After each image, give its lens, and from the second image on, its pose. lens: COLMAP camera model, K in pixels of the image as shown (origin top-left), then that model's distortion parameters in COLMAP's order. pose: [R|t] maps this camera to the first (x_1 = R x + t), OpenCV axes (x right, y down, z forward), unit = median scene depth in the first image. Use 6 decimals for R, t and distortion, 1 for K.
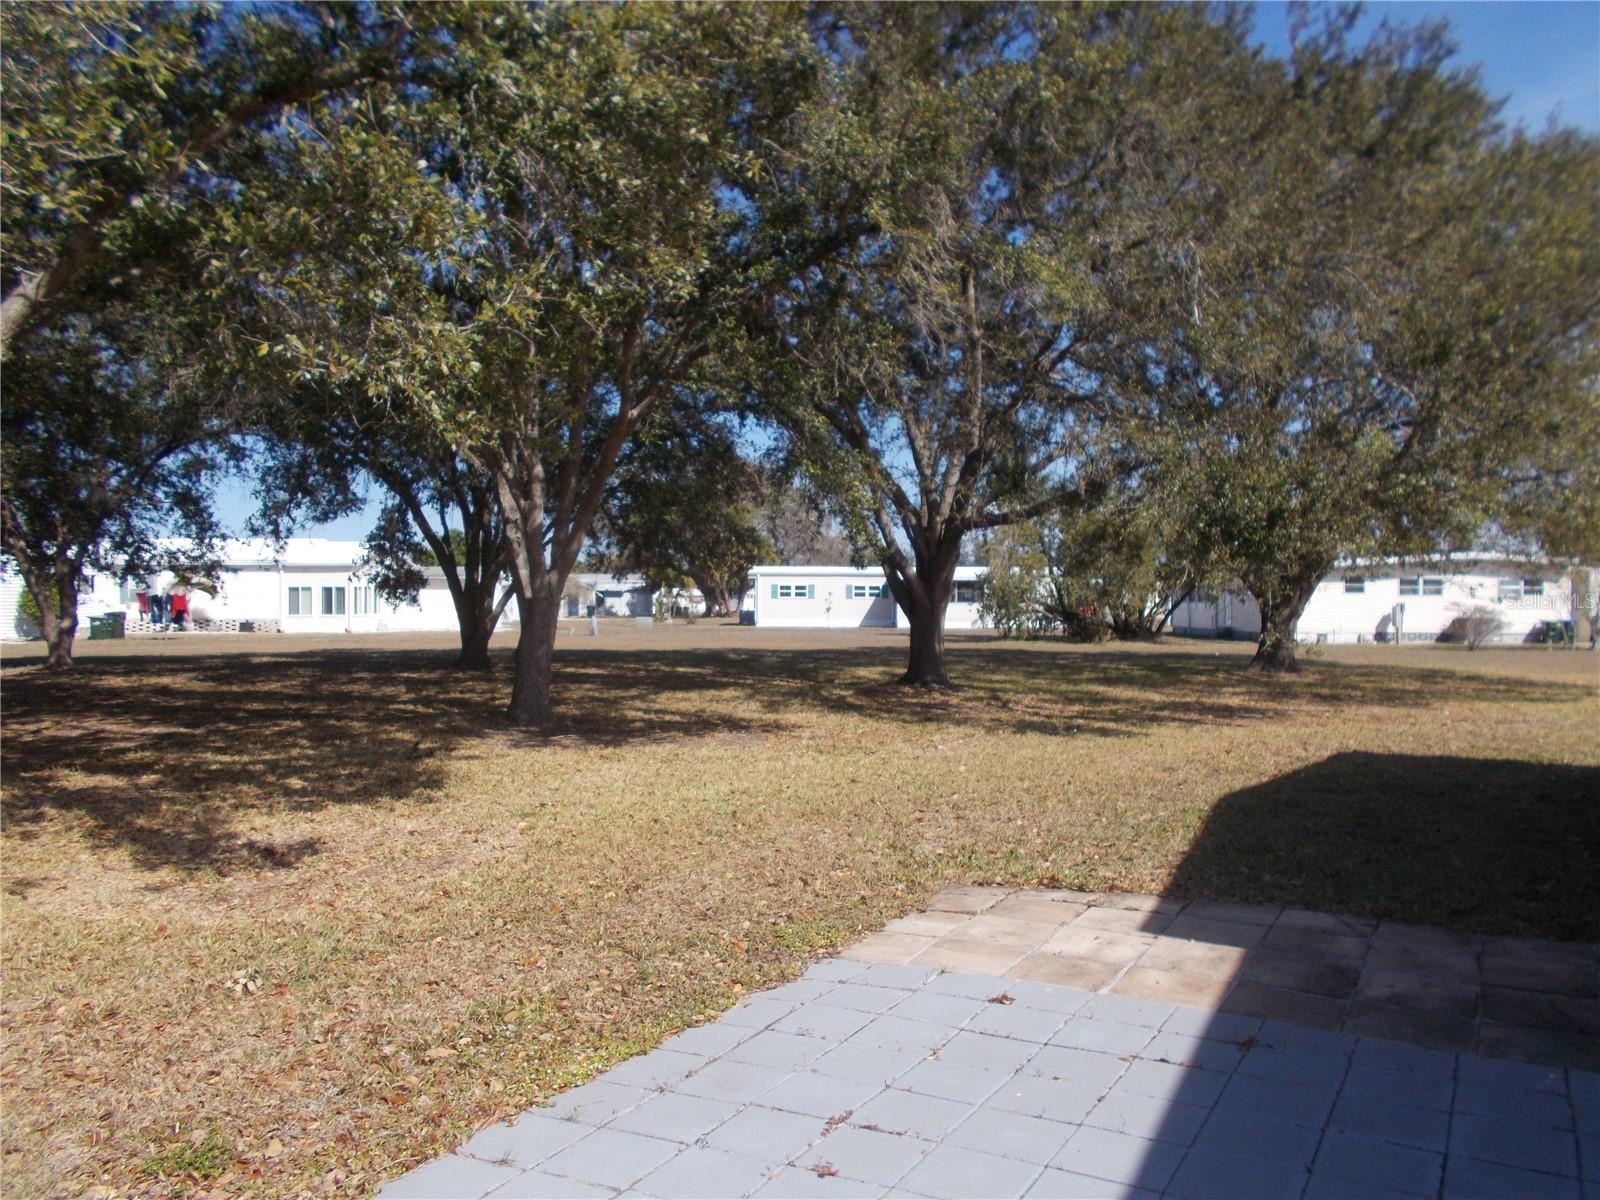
lens RADIAL K [[1217.4, 0, 800.0], [0, 1217.4, 600.0], [0, 0, 1]] dist [-0.006056, -0.009376]
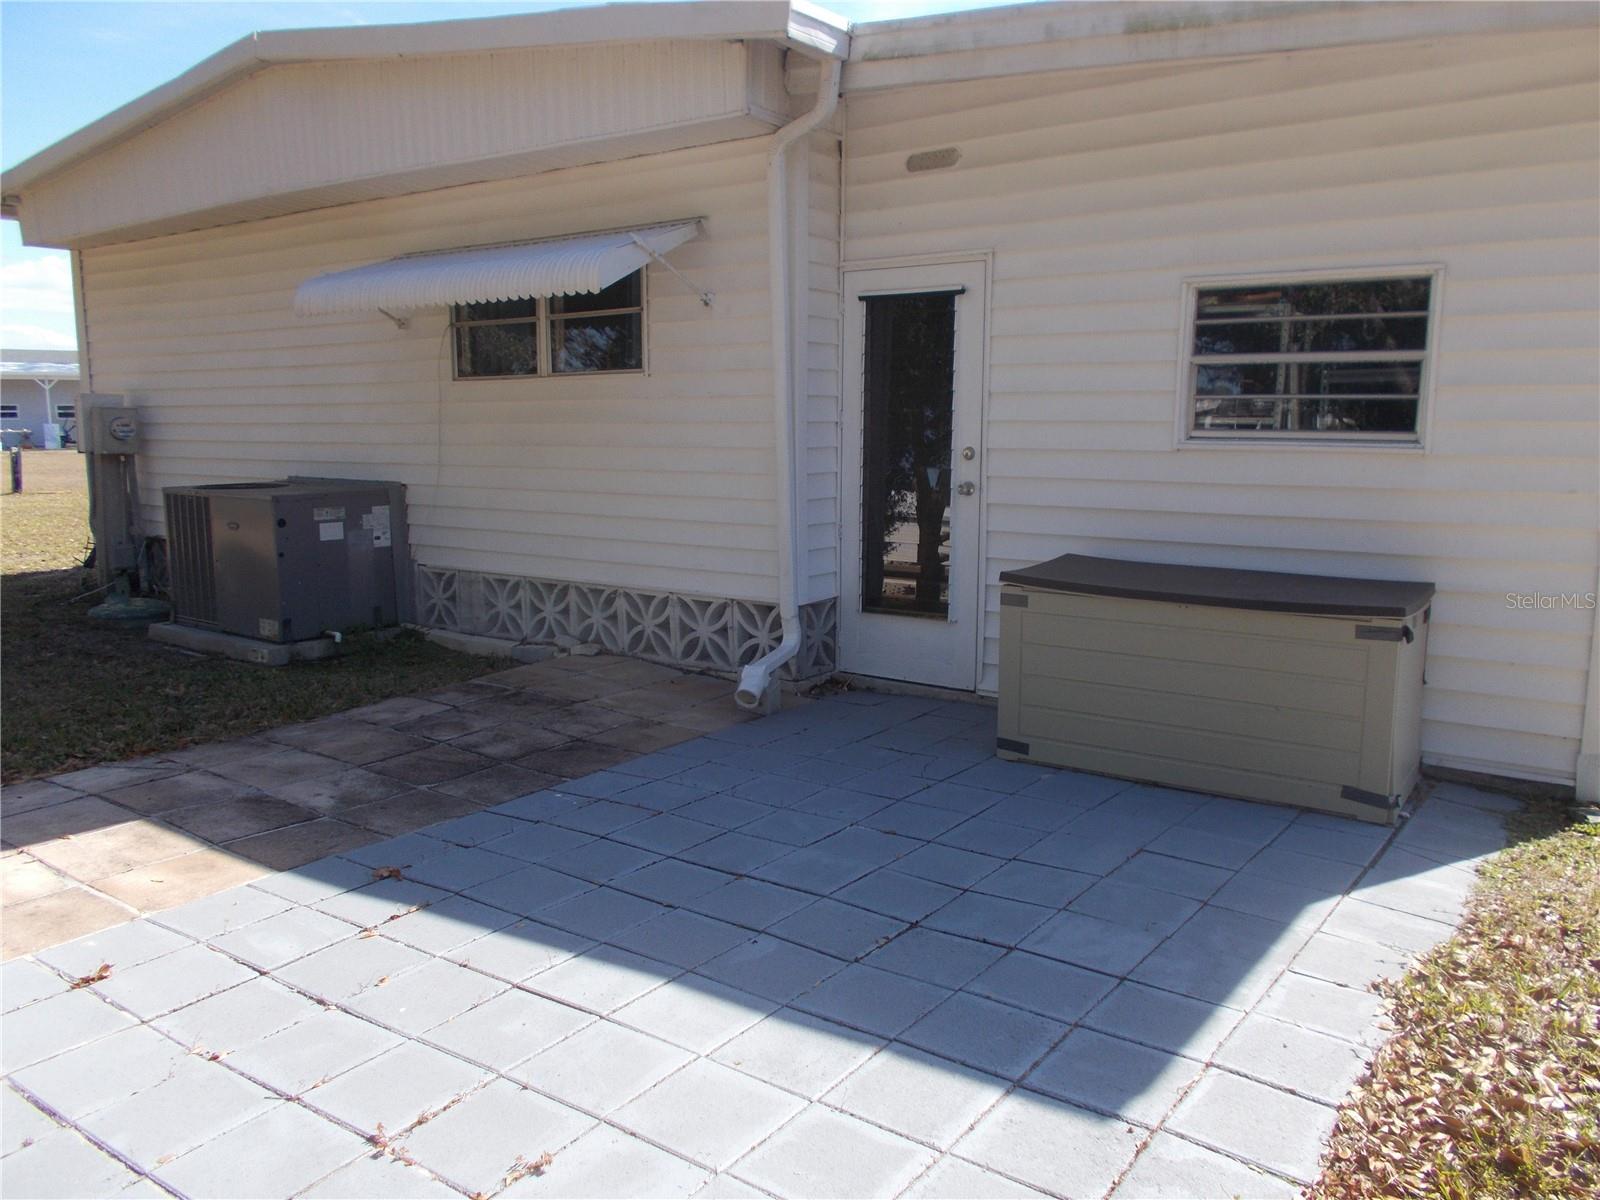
lens RADIAL K [[1236.8, 0, 800.0], [0, 1236.8, 600.0], [0, 0, 1]] dist [0.004863, 0.006099]
pose [[0.097147, -0.148776, 0.984087, -0.440005], [-0.003569, 0.988706, 0.149827, 0.012596], [-0.995264, -0.018067, 0.095519, 0.525756]]
